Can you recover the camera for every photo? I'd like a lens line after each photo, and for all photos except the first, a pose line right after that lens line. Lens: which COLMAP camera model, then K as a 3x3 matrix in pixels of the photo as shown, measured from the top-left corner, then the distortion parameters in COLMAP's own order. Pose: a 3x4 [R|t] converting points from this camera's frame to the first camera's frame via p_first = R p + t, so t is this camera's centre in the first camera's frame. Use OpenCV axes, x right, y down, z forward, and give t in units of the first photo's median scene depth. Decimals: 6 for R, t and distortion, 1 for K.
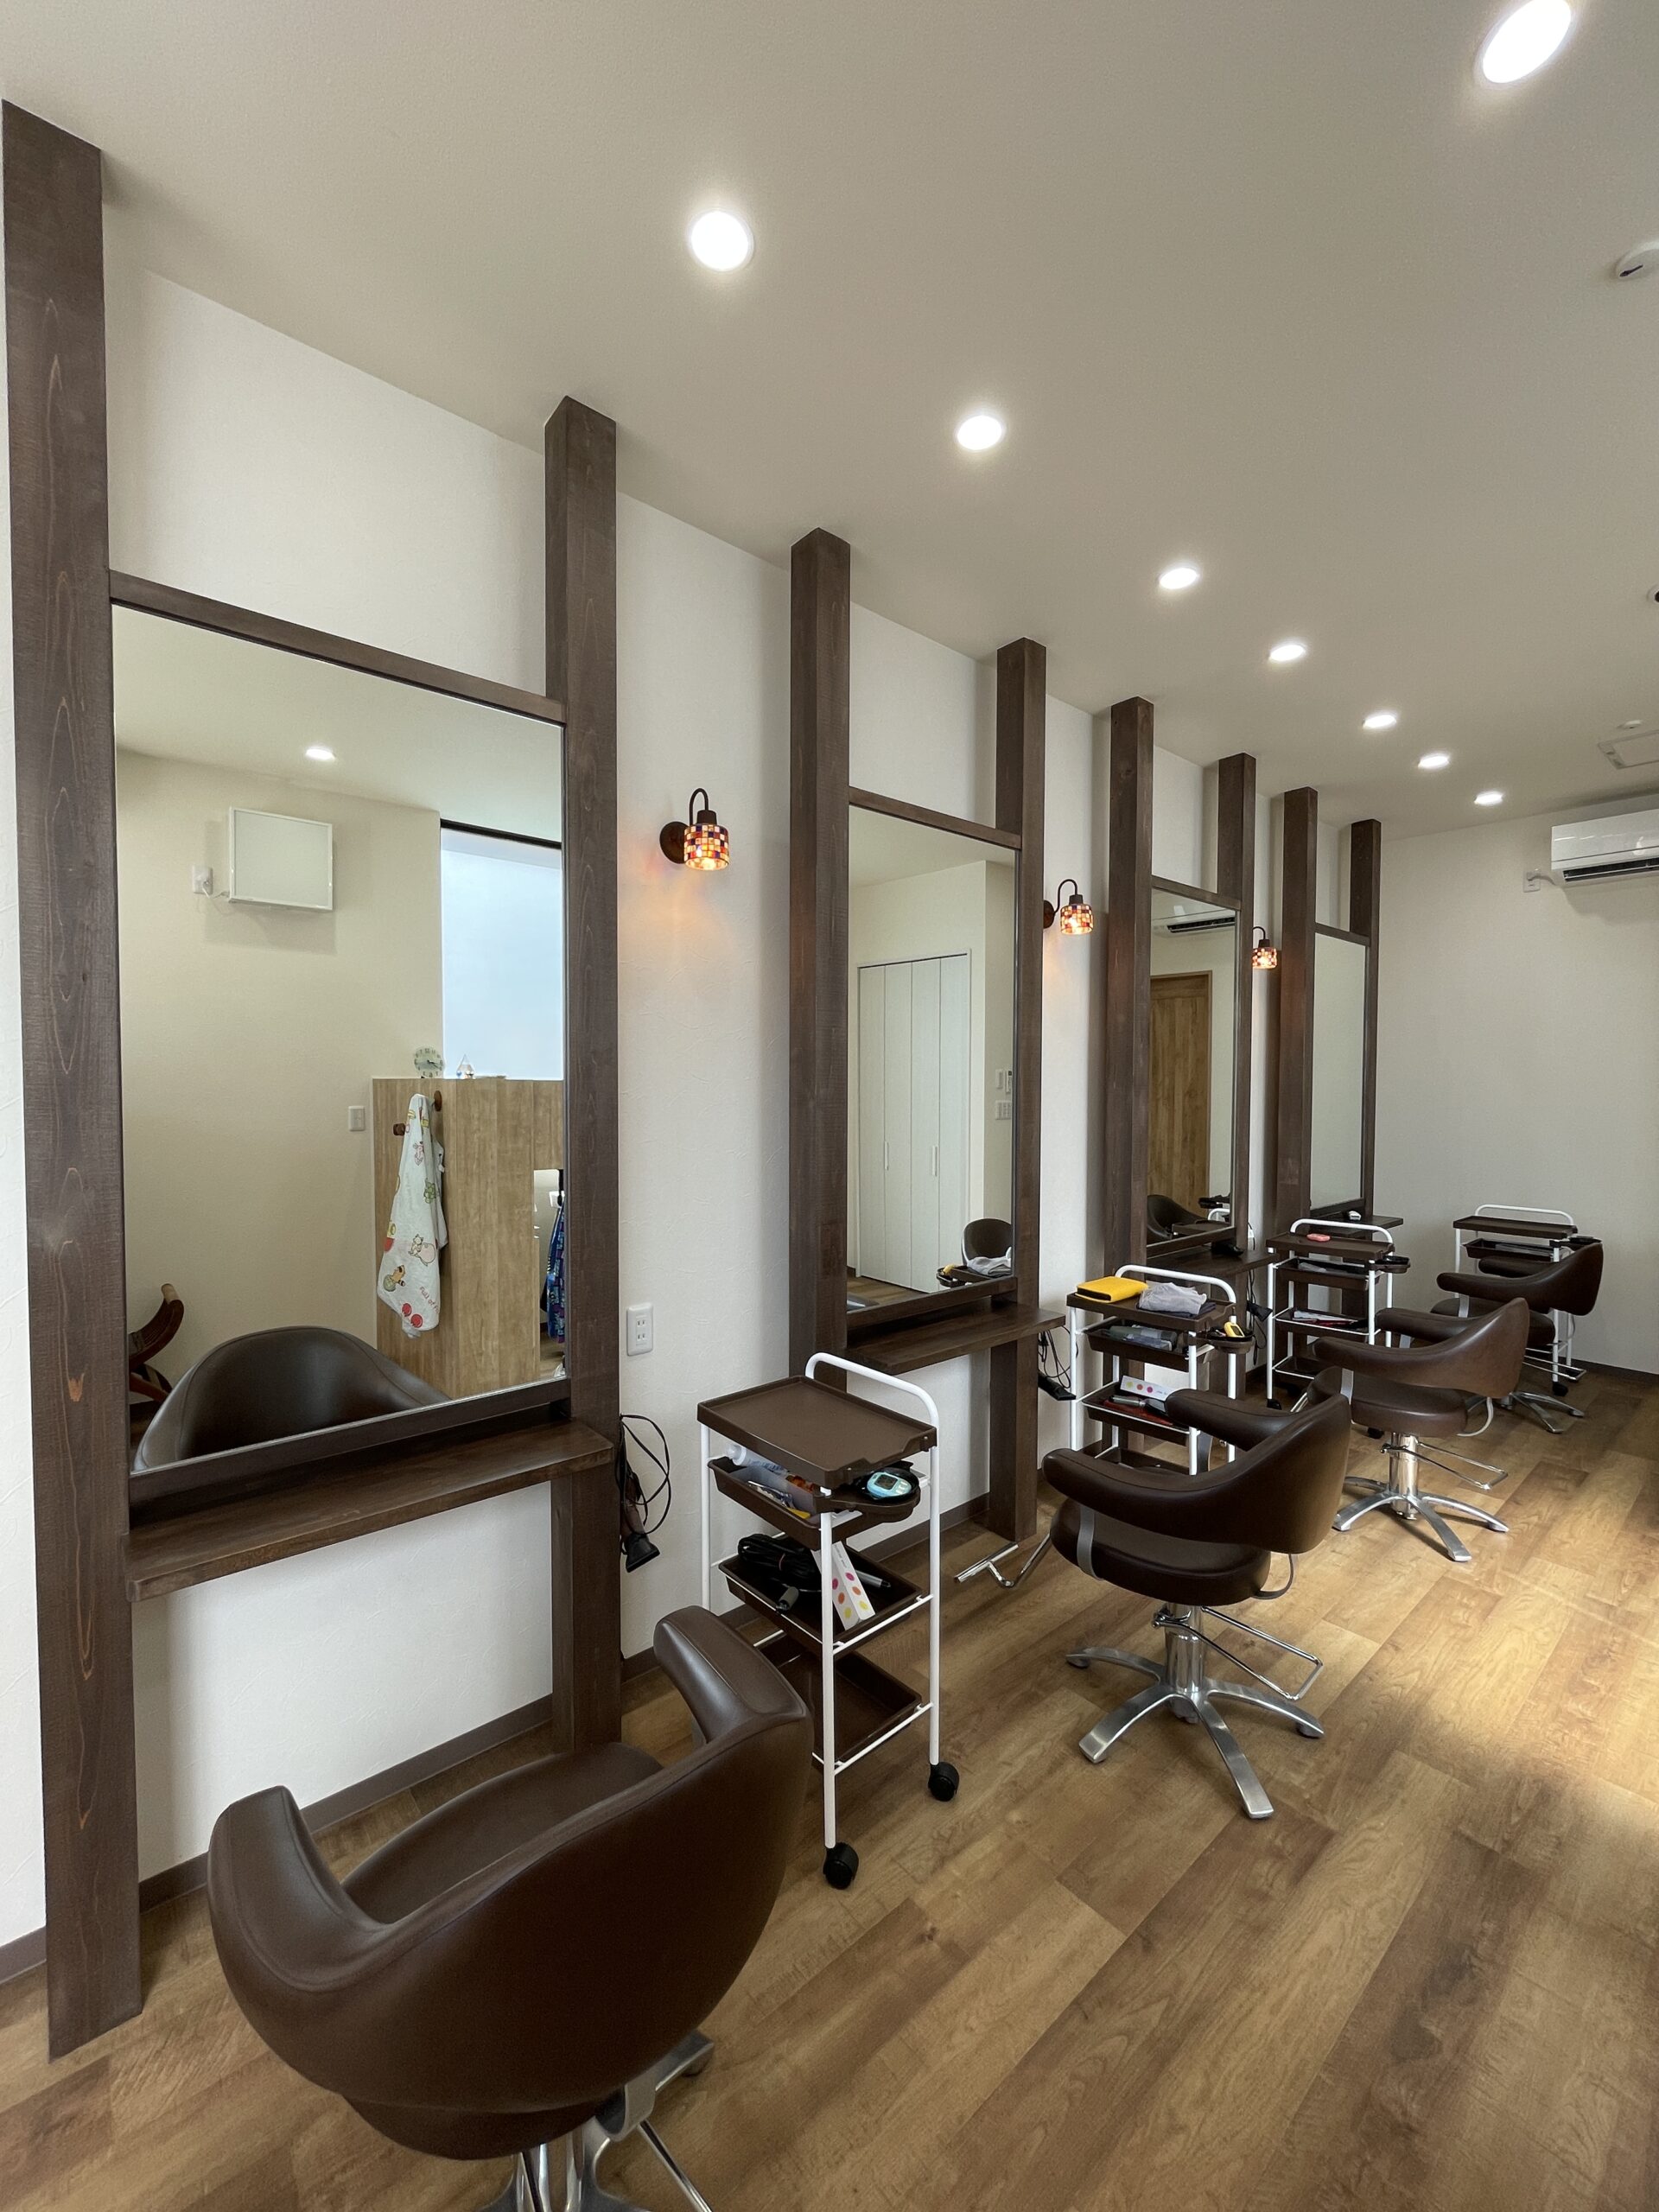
lens RADIAL K [[901.5, 0, 835.0], [0, 901.5, 1103.1], [0, 0, 1]] dist [-0.000715, -0.000696]
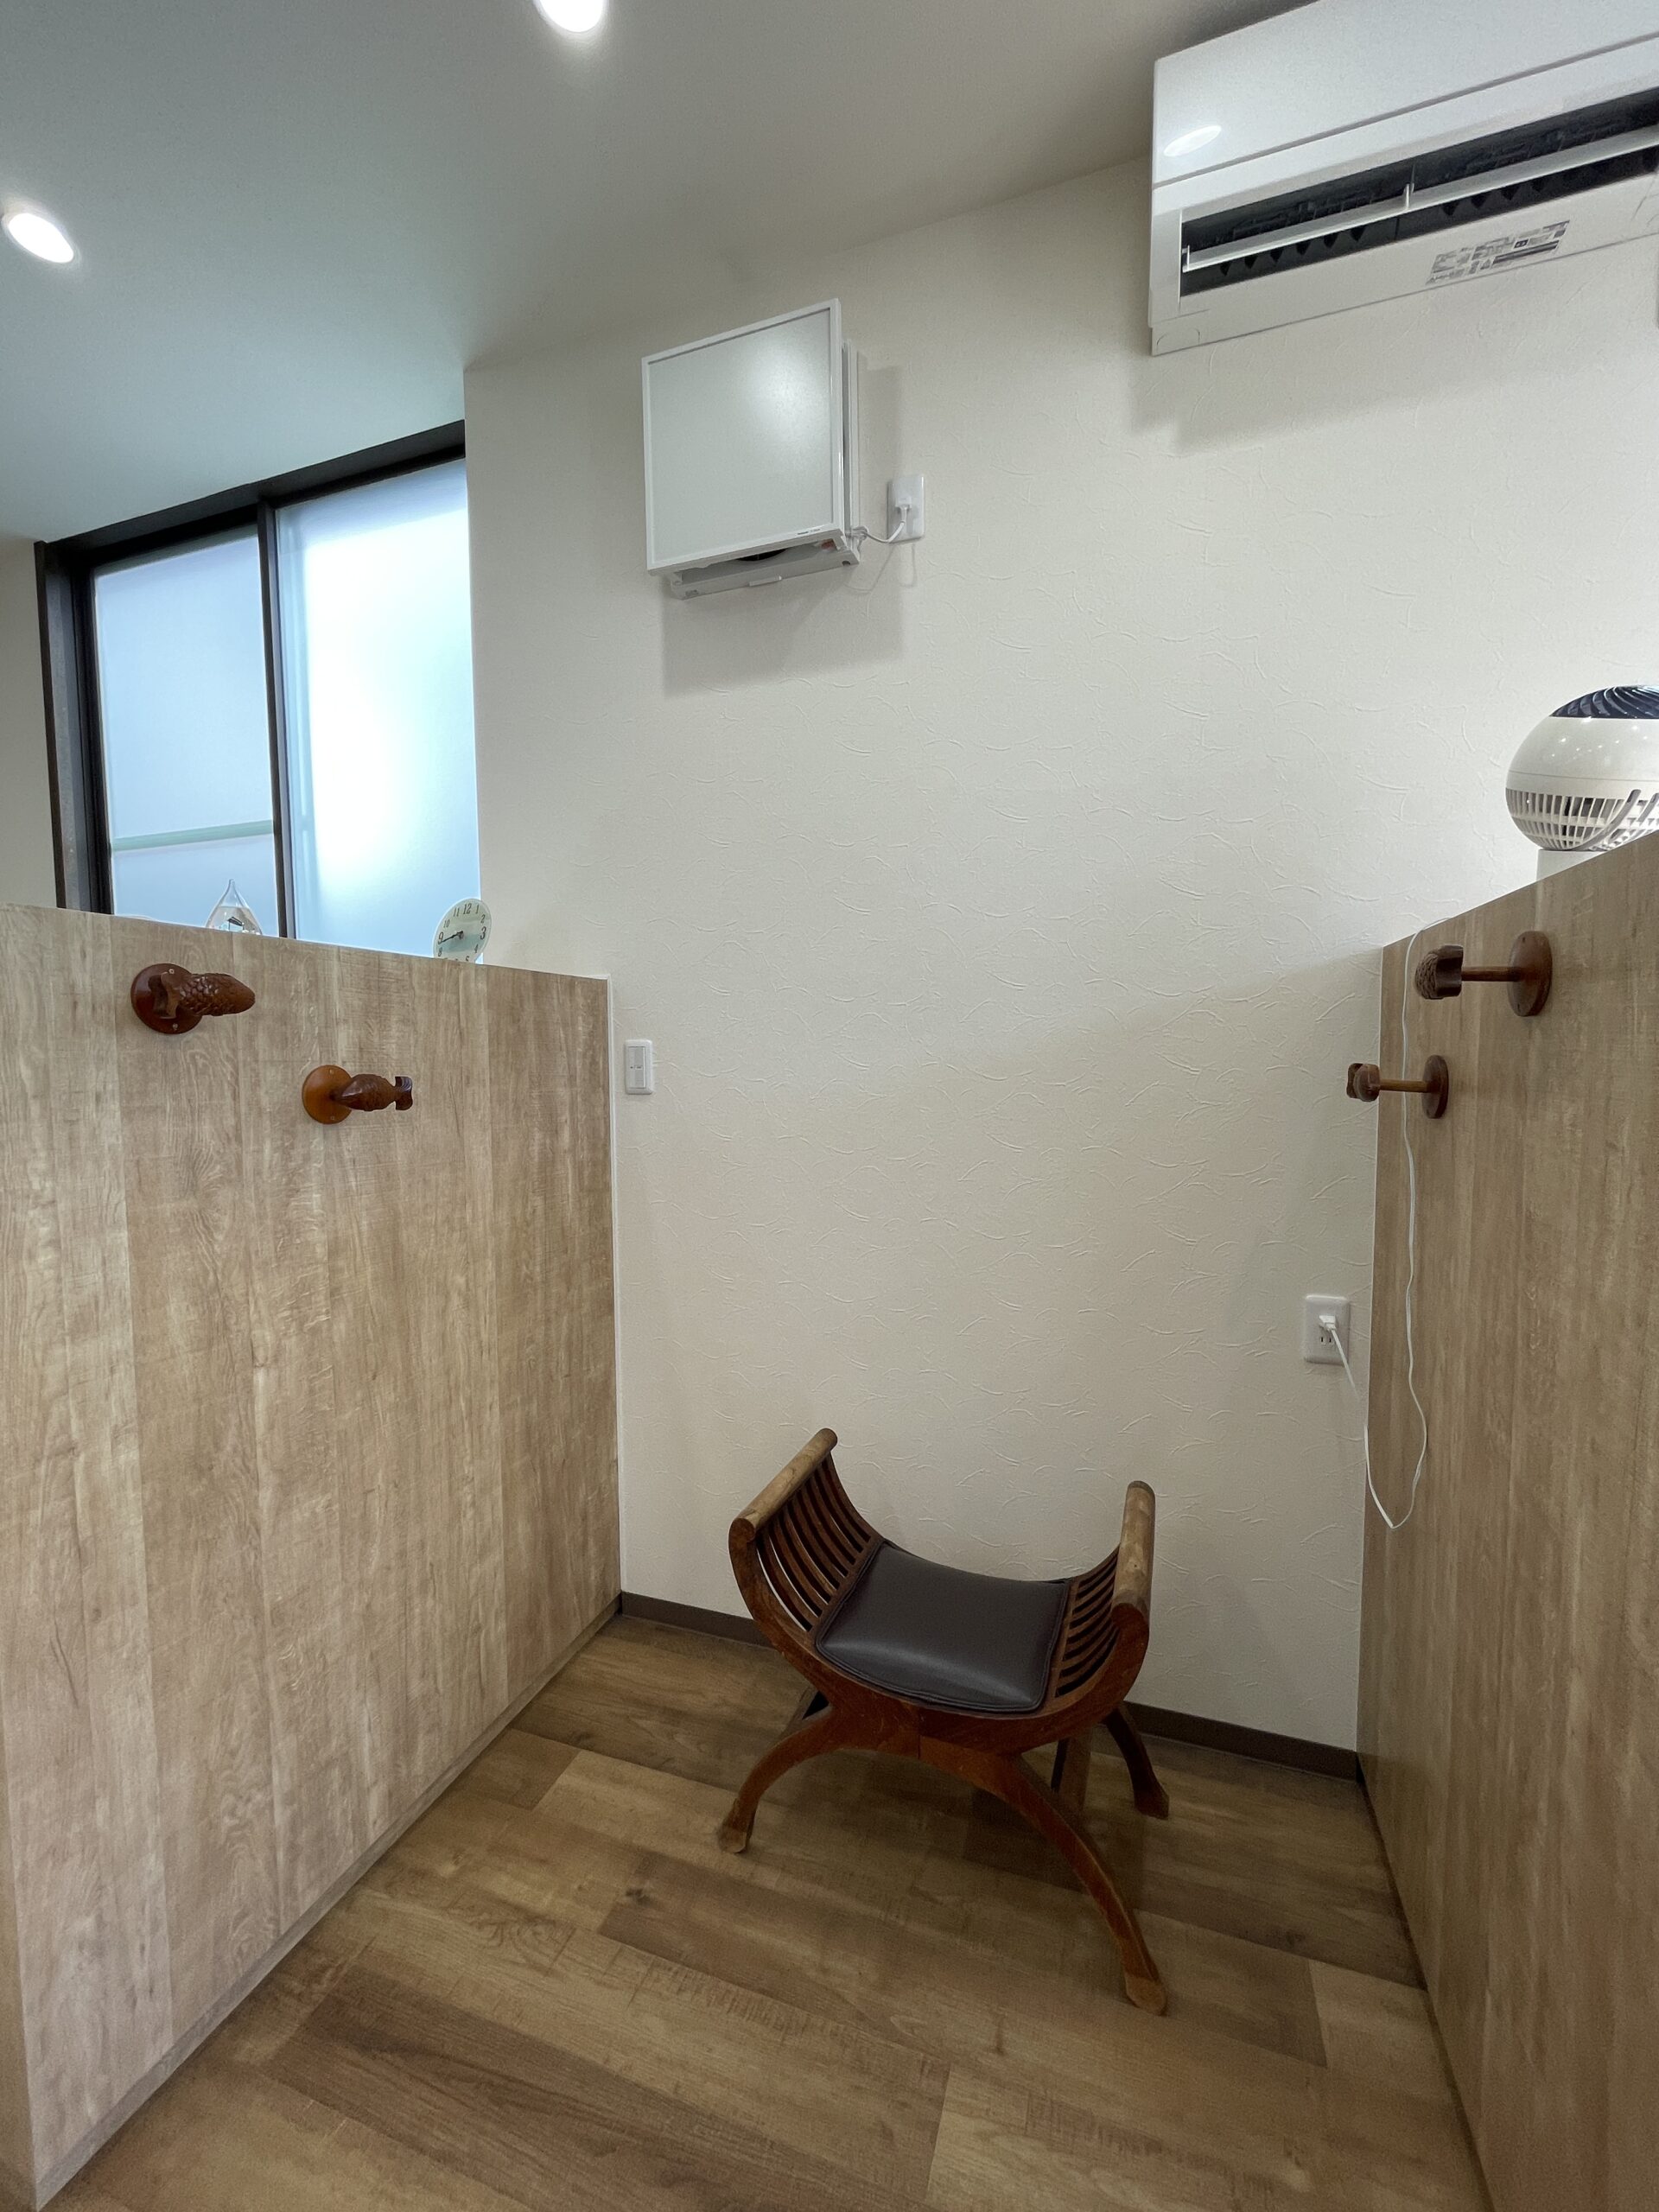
lens RADIAL K [[901.5, 0, 830.6], [0, 901.5, 1105.2], [0, 0, 1]] dist [-0.000715, -0.000696]
pose [[-0.503036, -0.046806, 0.862997, -0.743086], [0.032789, 0.996780, 0.073175, 0.075600], [-0.863643, 0.065106, -0.499882, 1.244548]]
